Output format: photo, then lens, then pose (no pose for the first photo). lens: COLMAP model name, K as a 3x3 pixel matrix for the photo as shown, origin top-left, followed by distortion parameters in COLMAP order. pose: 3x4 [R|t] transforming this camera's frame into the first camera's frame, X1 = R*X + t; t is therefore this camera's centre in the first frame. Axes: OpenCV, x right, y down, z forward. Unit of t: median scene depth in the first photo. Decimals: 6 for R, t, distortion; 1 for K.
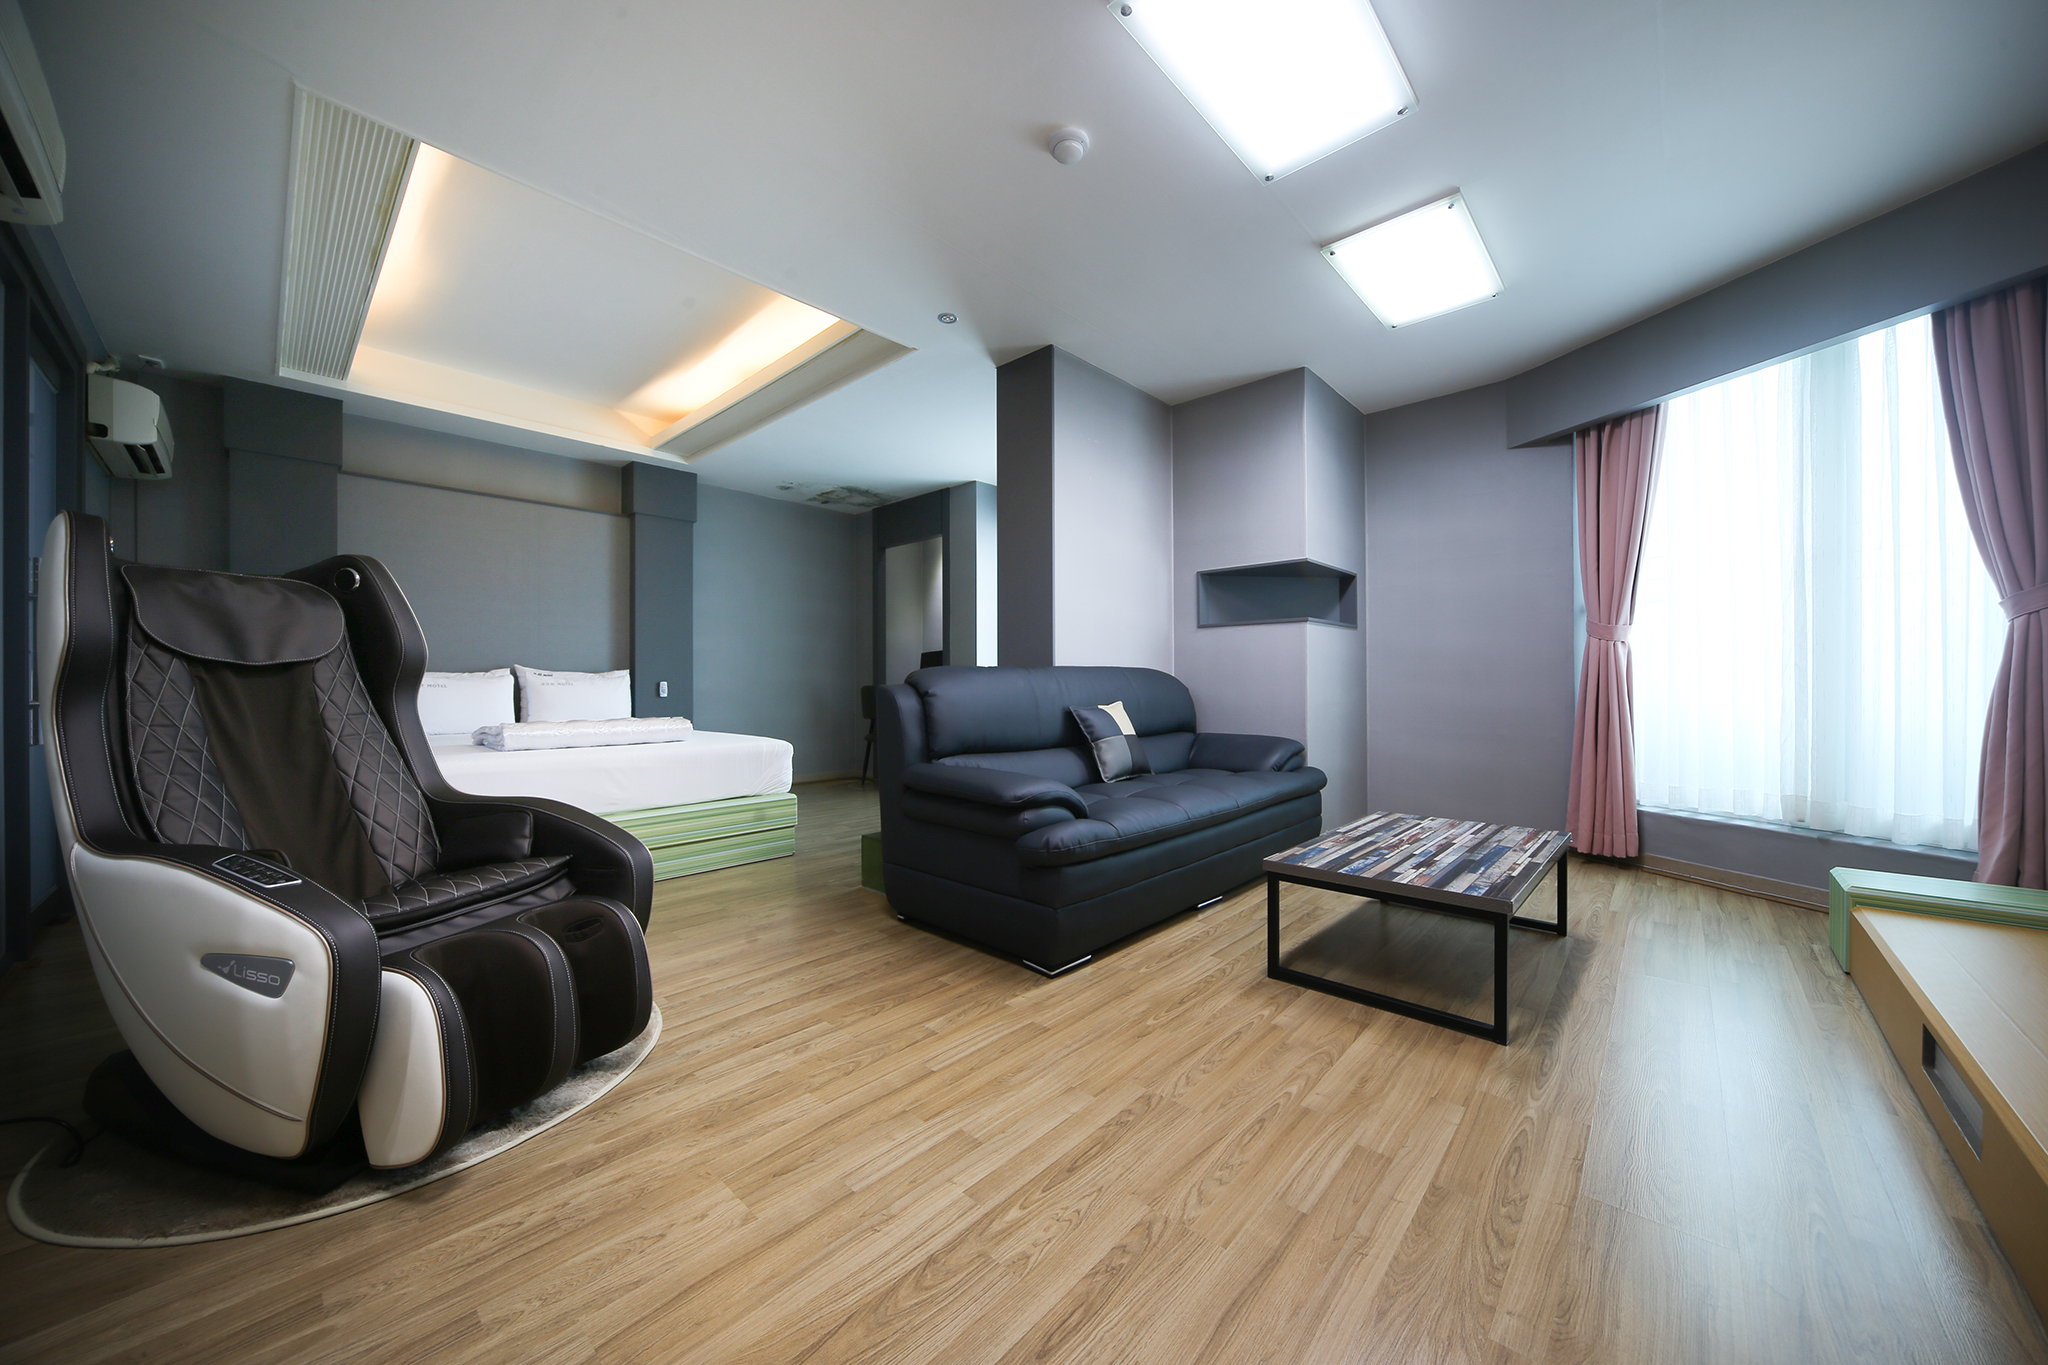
lens RADIAL K [[704.4, 0, 1024.0], [0, 704.4, 682.5], [0, 0, 1]] dist [-0.000360, 0.000045]
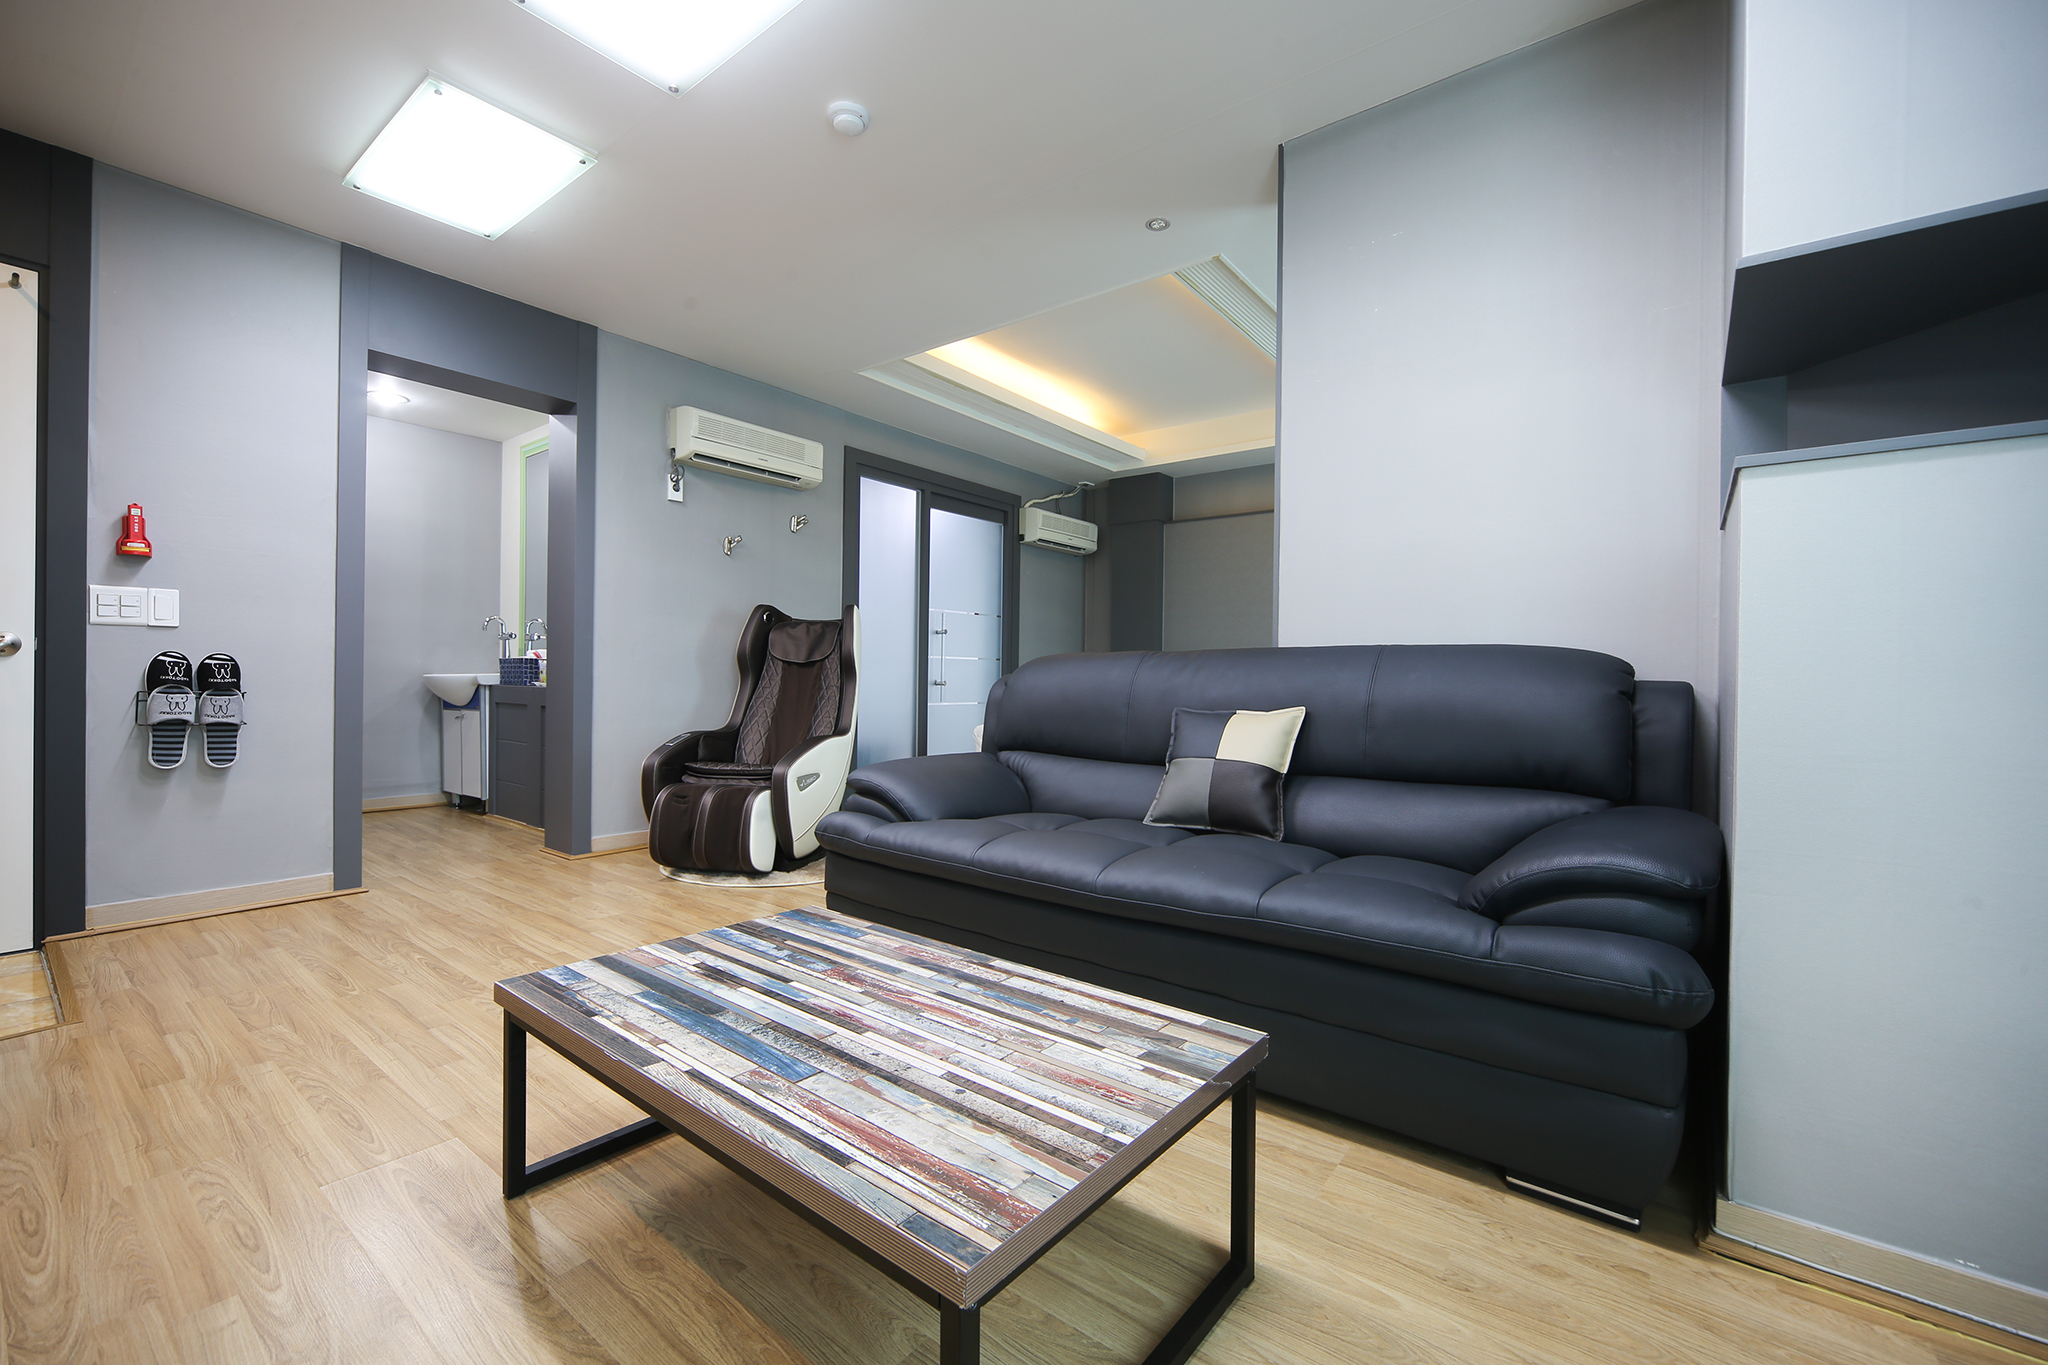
lens RADIAL K [[847.5, 0, 1050.4], [0, 847.5, 674.6], [0, 0, 1]] dist [-0.000838, 0.009092]
pose [[0.091970, 0.002761, -0.995758, 1.304395], [-0.003930, 0.999989, 0.002409, 0.002612], [0.995754, 0.003692, 0.091980, 1.214448]]
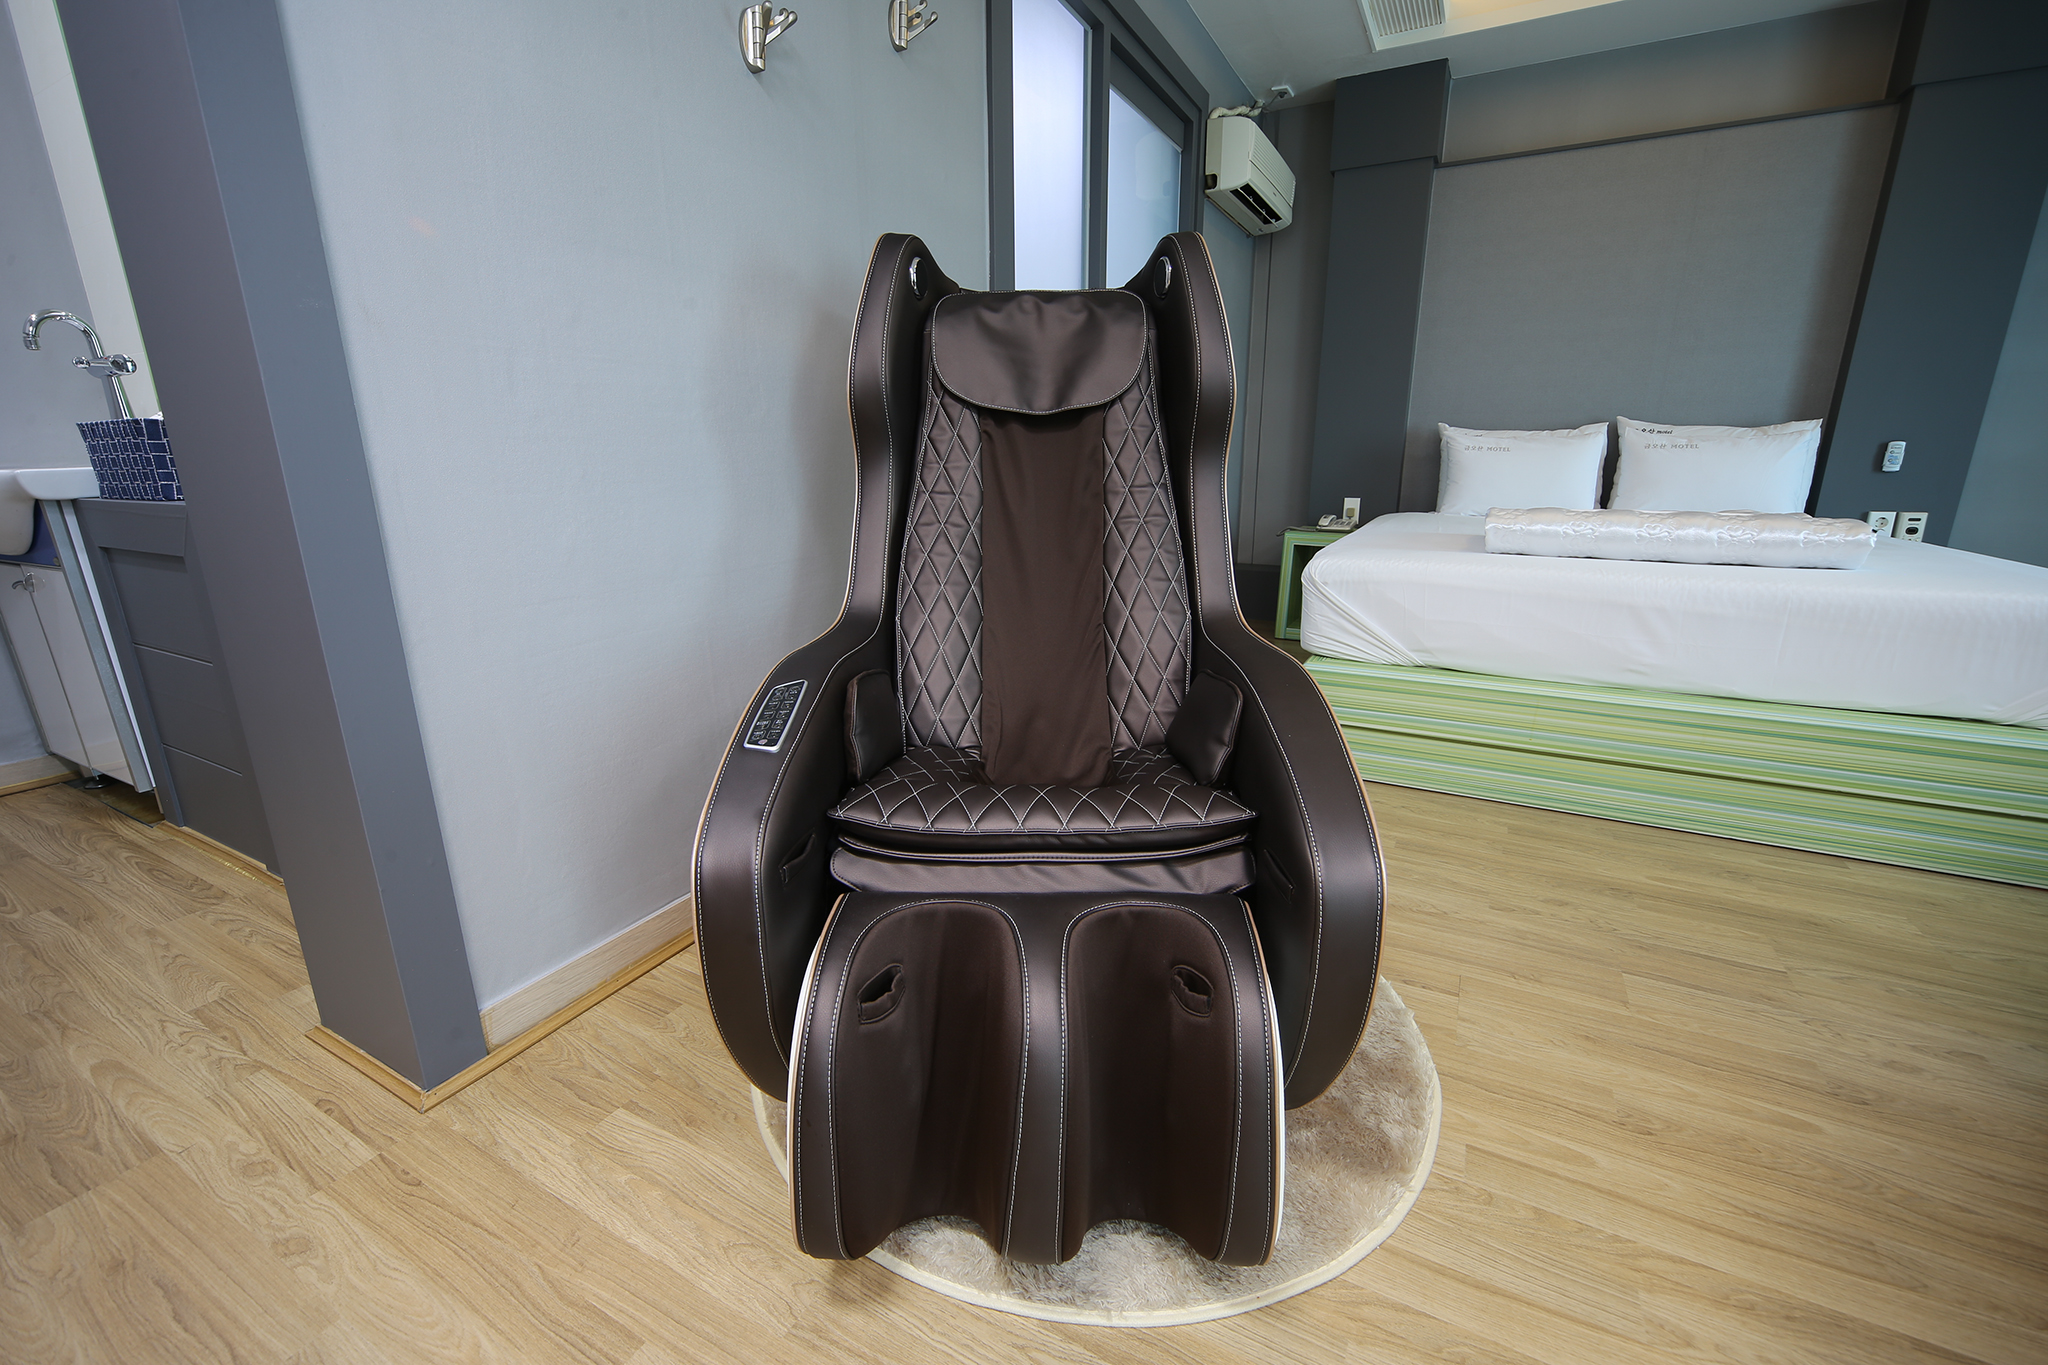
lens RADIAL K [[849.2, 0, 1024.0], [0, 849.2, 682.5], [0, 0, 1]] dist [-0.030165, 0.010384]
pose [[0.245392, 0.251905, -0.936123, -0.143664], [0.008781, 0.965032, 0.261986, 0.011056], [0.969384, -0.072510, 0.234599, 0.593601]]
